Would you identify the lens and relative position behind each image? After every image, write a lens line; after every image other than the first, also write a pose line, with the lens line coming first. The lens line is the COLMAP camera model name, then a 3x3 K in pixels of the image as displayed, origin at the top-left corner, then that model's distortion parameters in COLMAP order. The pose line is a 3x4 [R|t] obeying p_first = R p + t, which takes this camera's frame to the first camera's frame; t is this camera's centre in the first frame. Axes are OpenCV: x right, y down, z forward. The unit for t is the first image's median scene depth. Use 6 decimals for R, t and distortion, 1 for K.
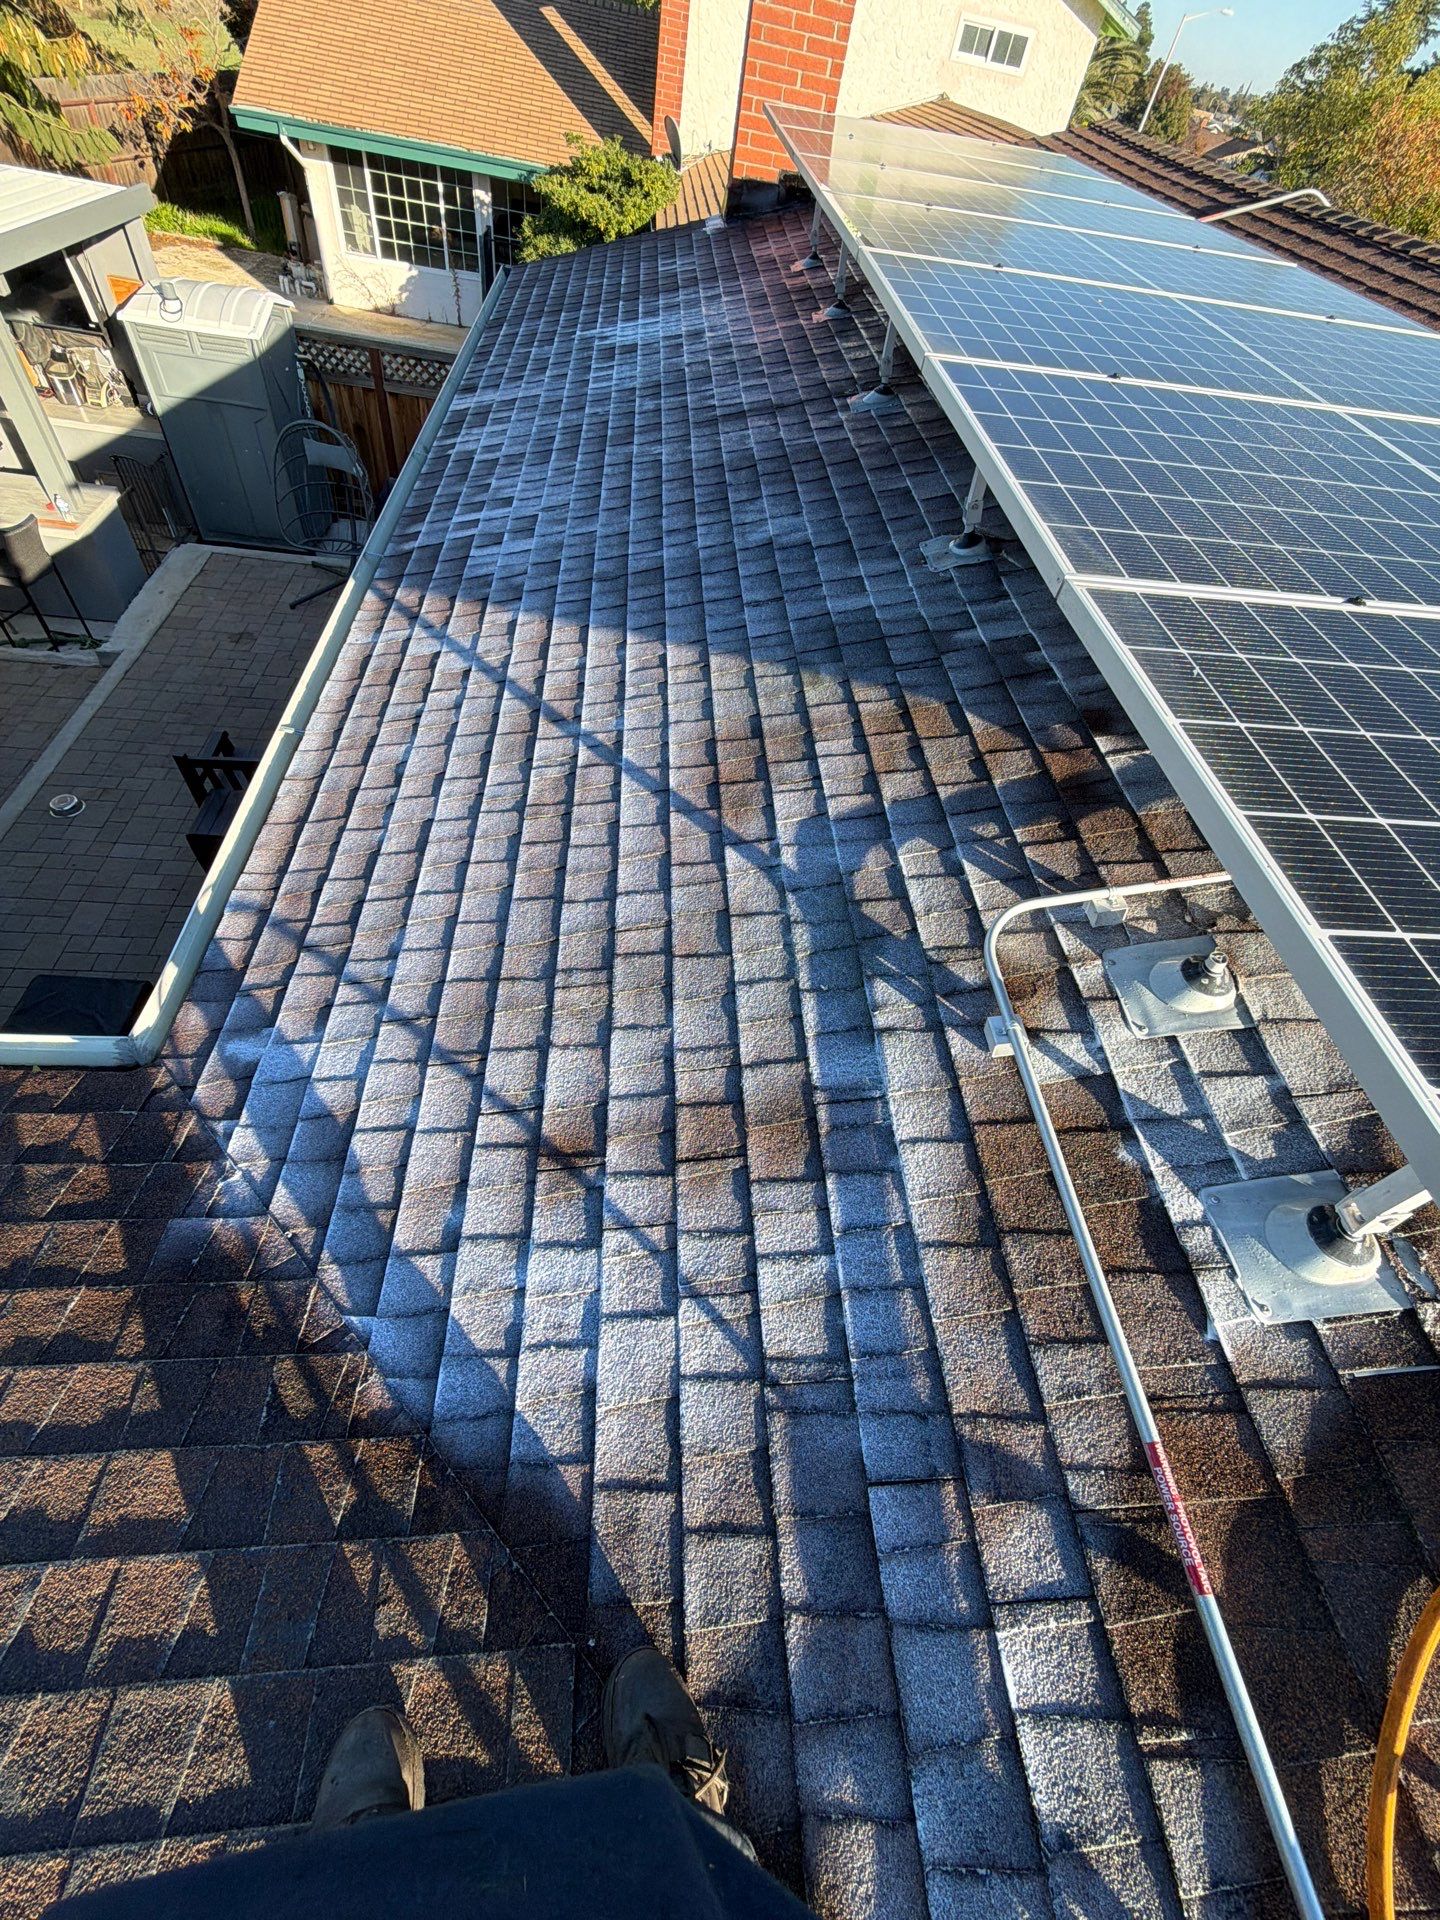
lens RADIAL K [[768.2, 0, 712.8], [0, 768.2, 965.2], [0, 0, 1]] dist [-0.002997, 0.000627]
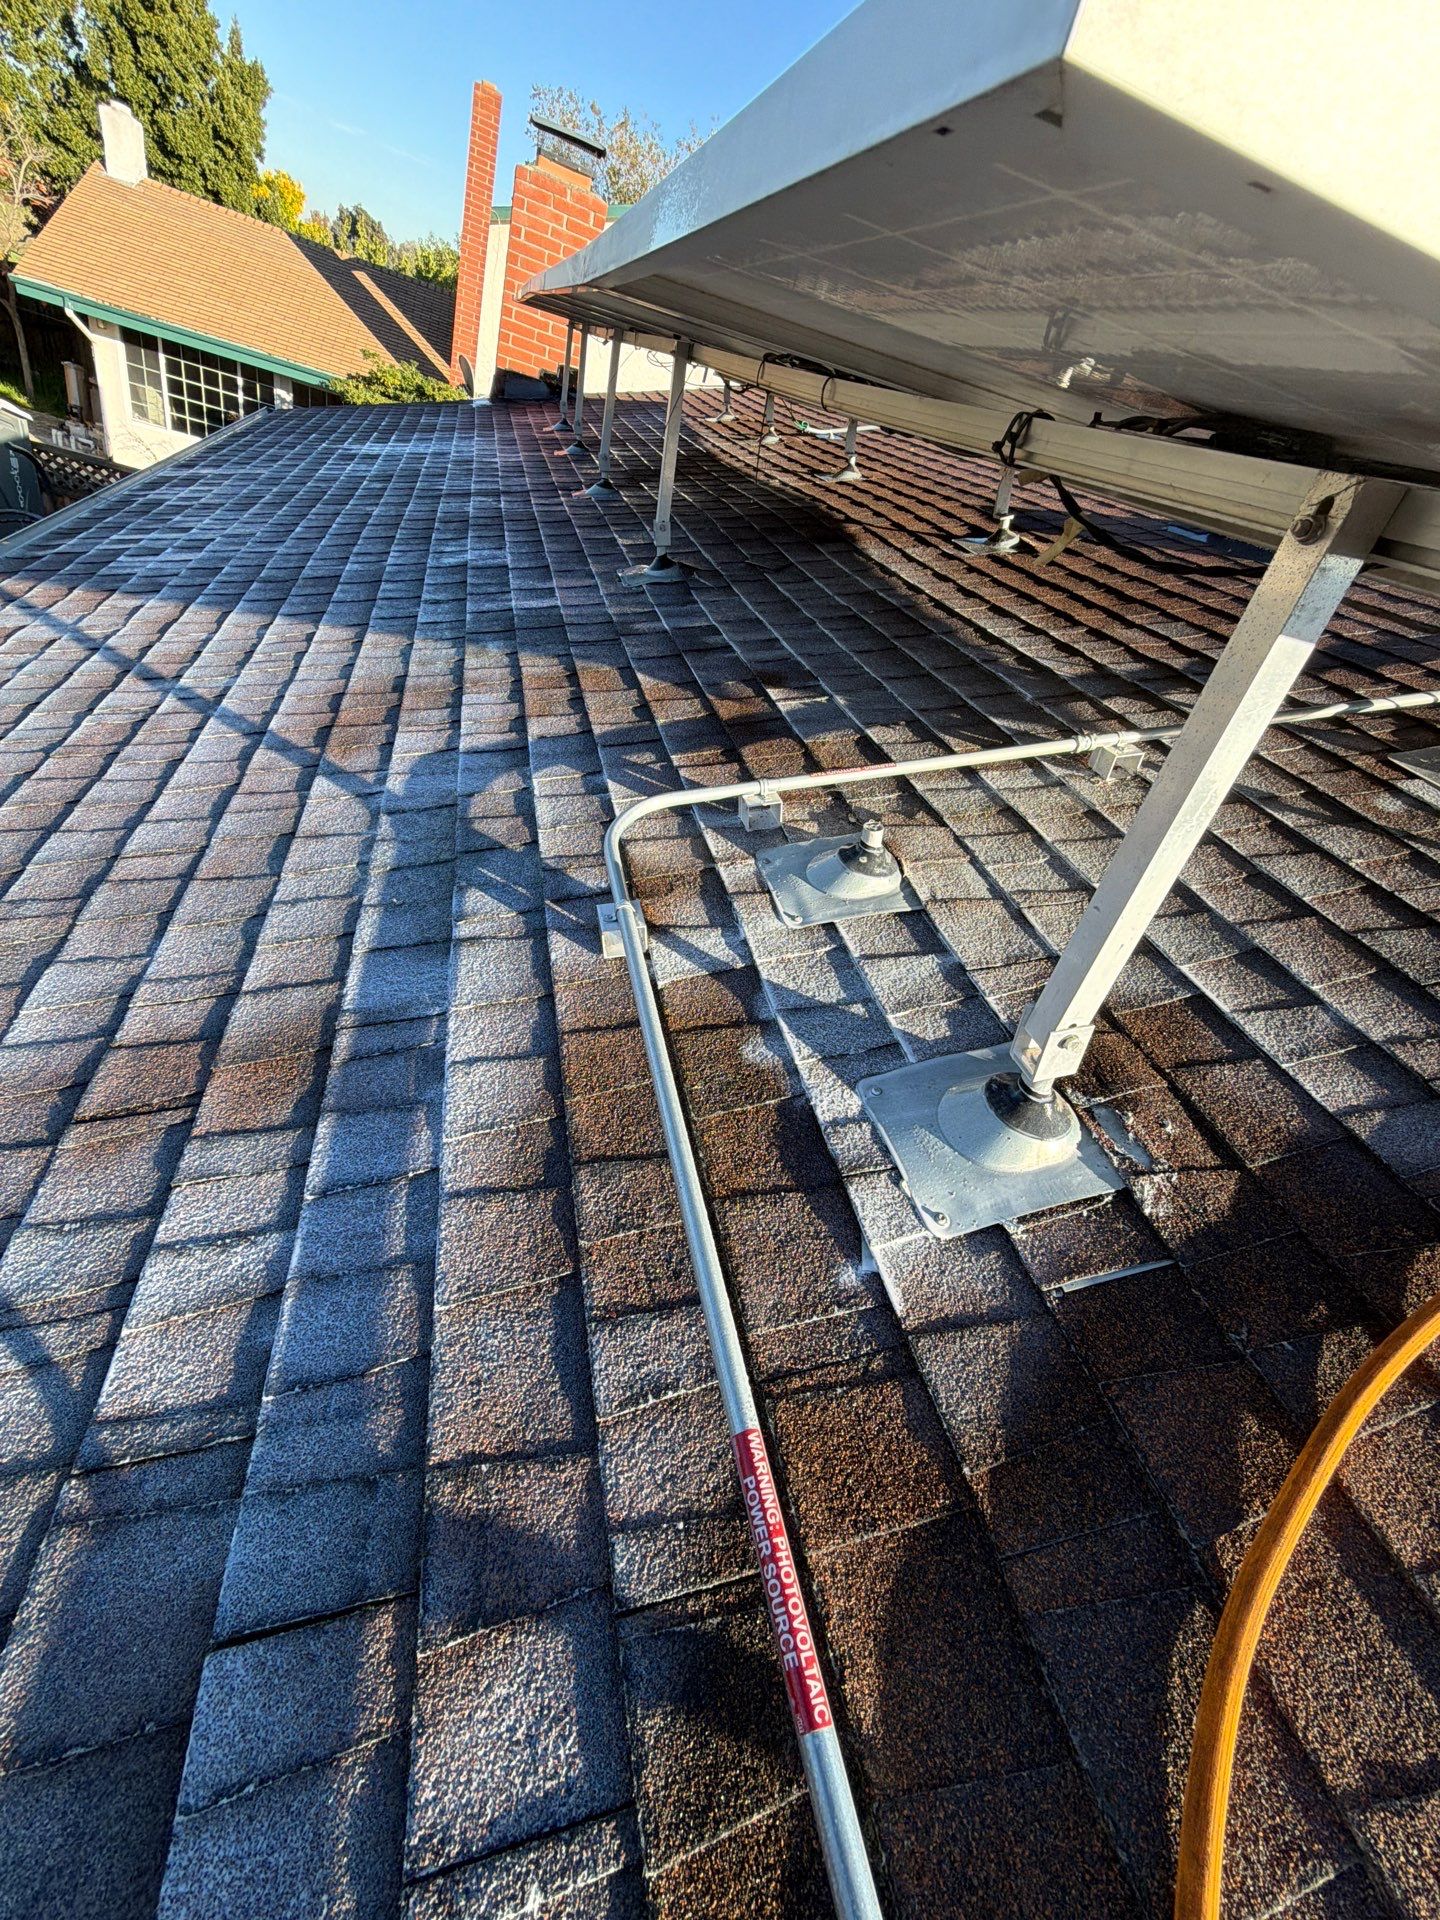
lens RADIAL K [[768.2, 0, 720.4], [0, 768.2, 962.3], [0, 0, 1]] dist [-0.002997, 0.000627]
pose [[0.972853, -0.005640, 0.231357, 0.317643], [0.058753, 0.972969, -0.223336, 0.306855], [-0.223844, 0.230866, 0.946887, 0.302519]]
